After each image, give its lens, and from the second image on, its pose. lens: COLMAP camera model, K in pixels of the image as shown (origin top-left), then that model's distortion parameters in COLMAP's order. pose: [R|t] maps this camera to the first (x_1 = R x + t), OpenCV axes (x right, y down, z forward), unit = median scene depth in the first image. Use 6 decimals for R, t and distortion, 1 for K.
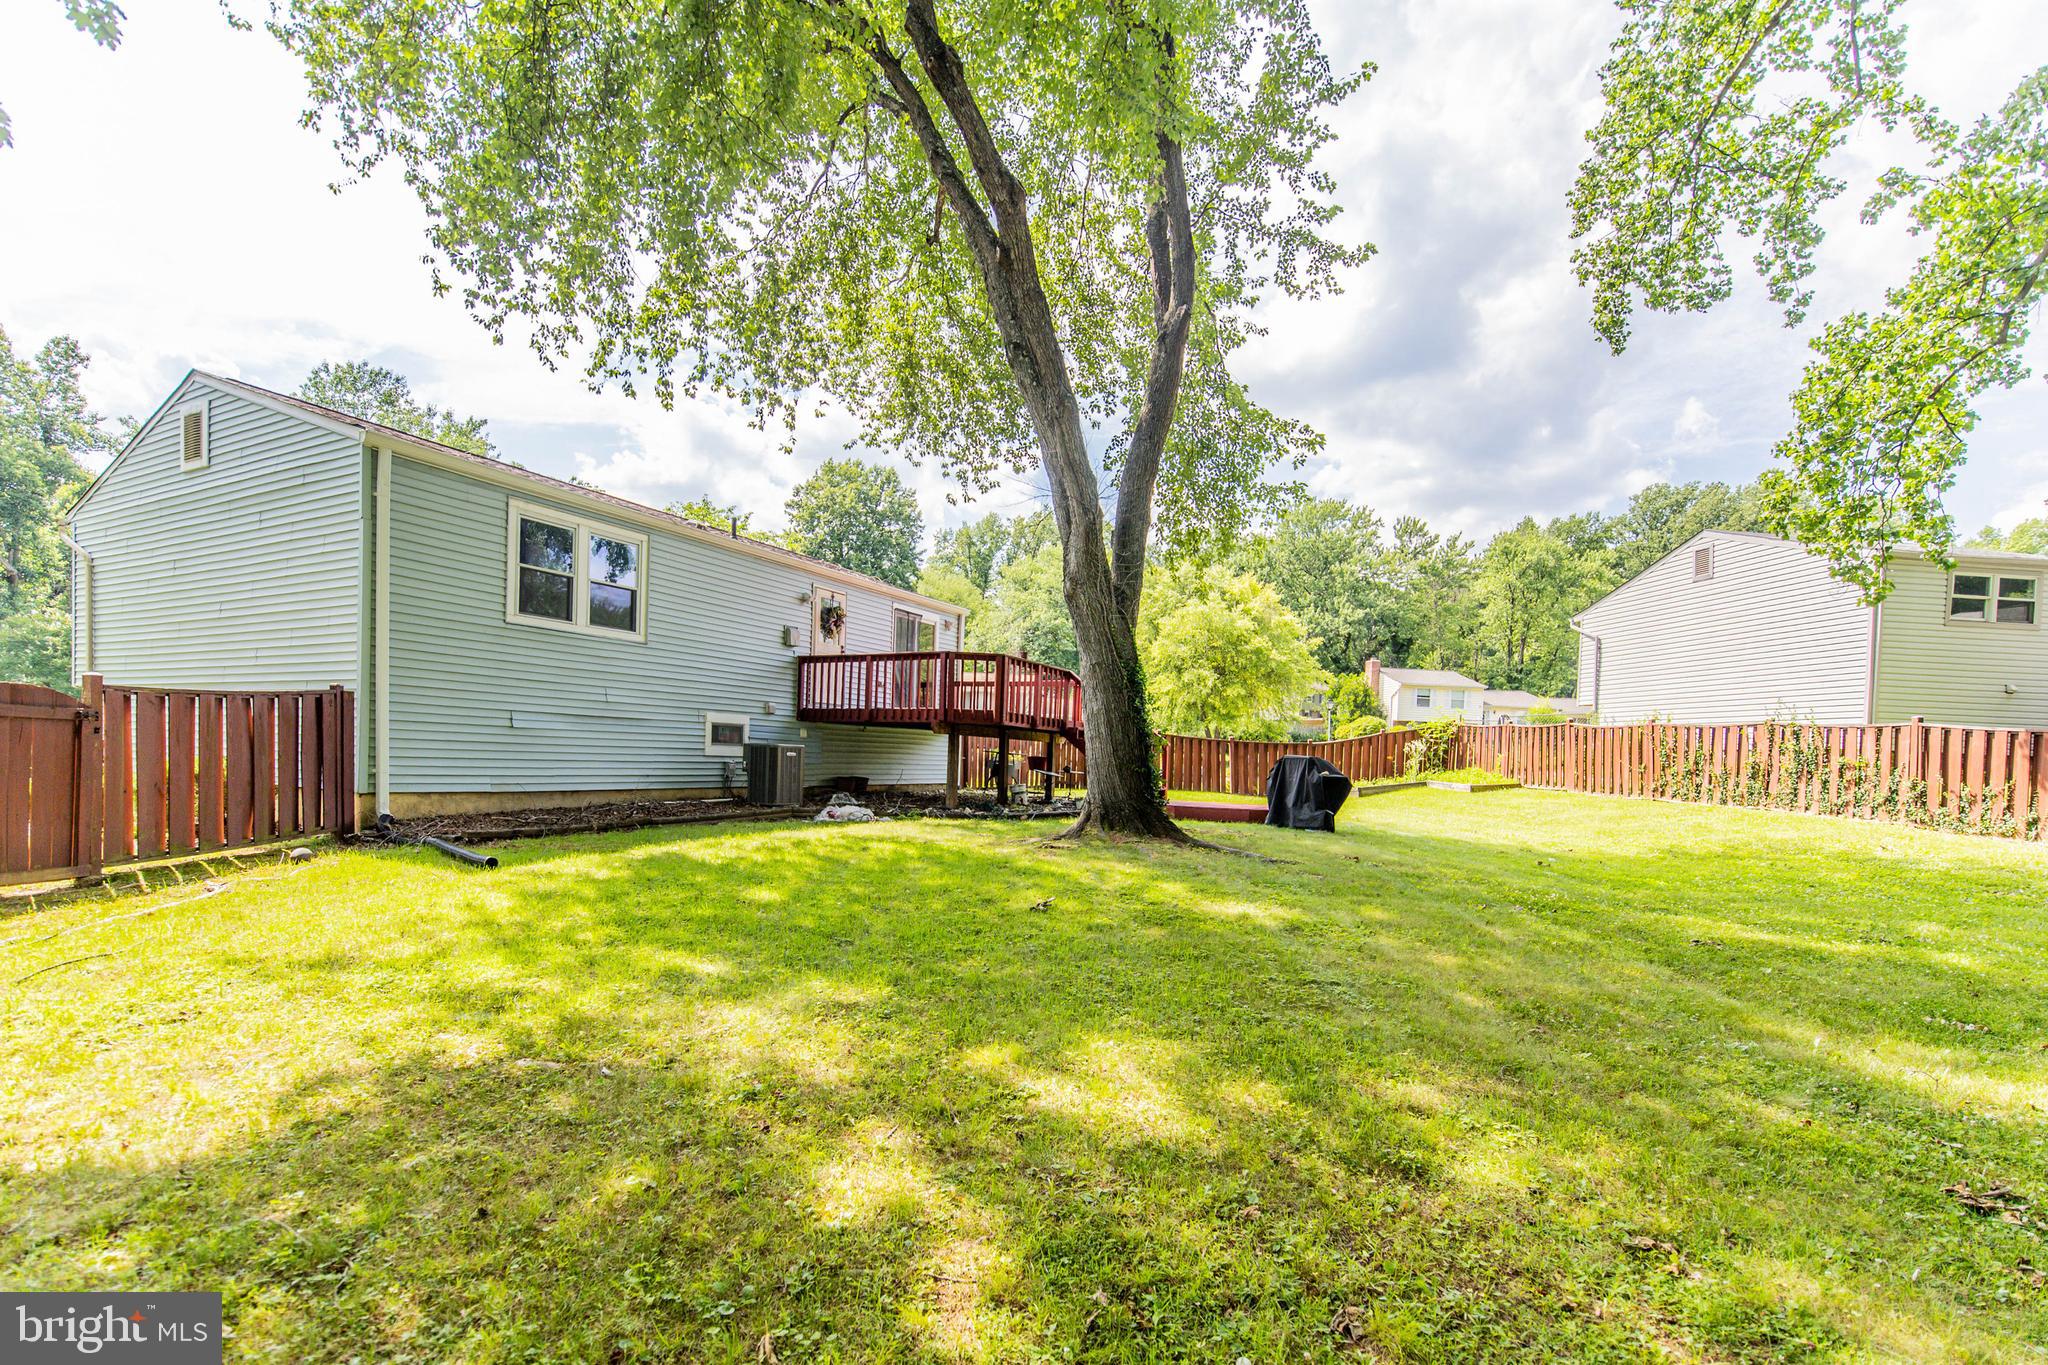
lens RADIAL K [[916.3, 0, 990.1], [0, 916.3, 772.8], [0, 0, 1]] dist [-0.000714, -0.001180]
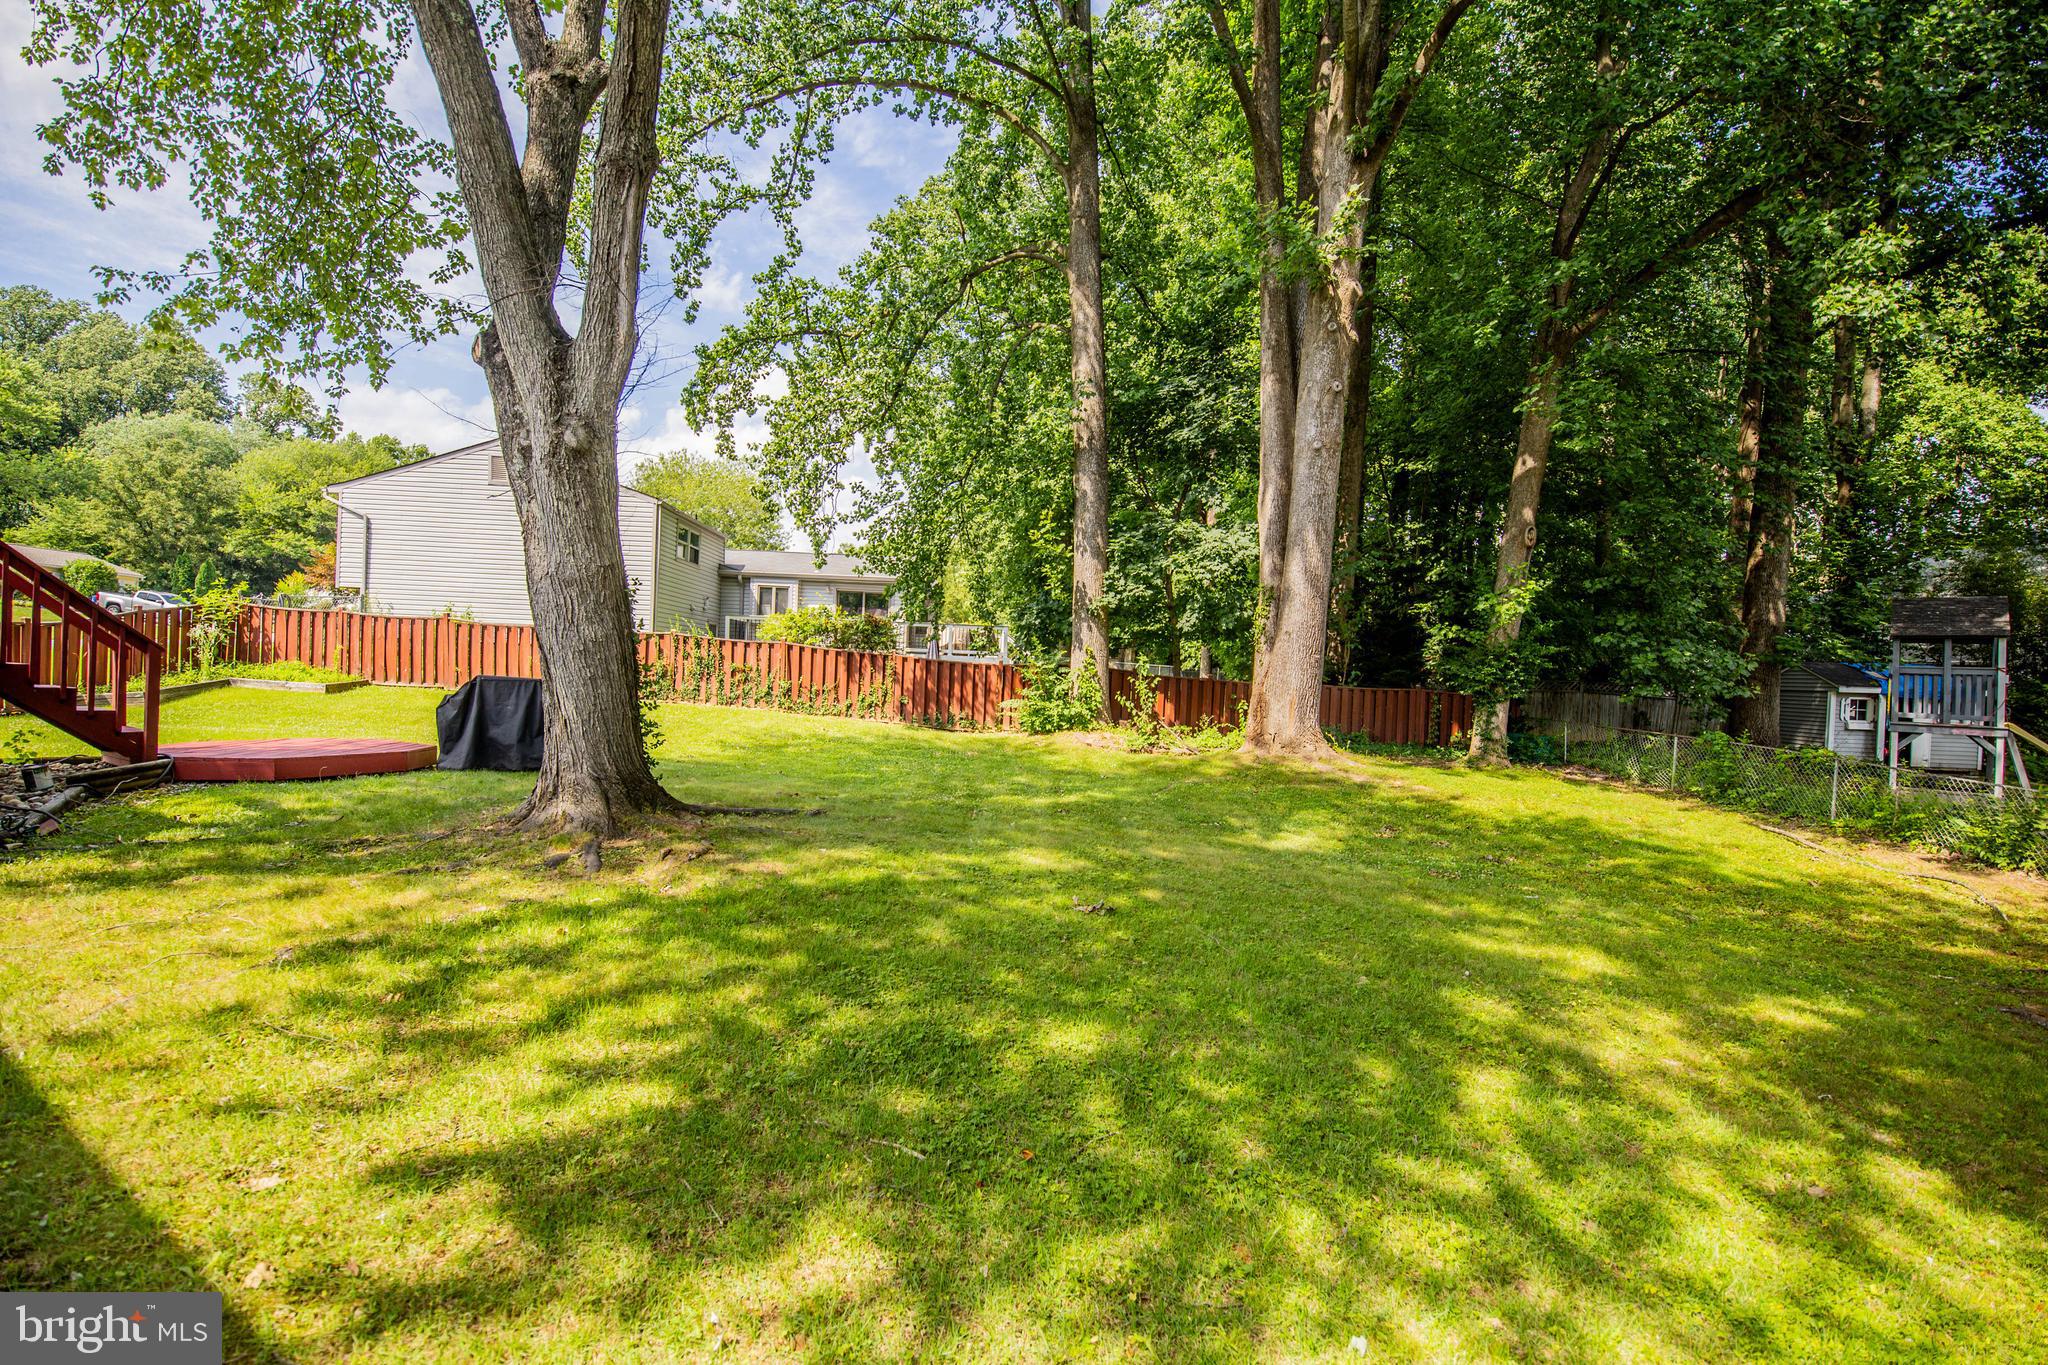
lens RADIAL K [[913.8, 0, 1025.1], [0, 913.8, 654.5], [0, 0, 1]] dist [-0.029127, -0.000197]
pose [[0.015651, -0.011794, 0.999808, -0.329641], [-0.019992, 0.999727, 0.012106, -0.042978], [-0.999678, -0.020178, 0.015411, 0.431355]]
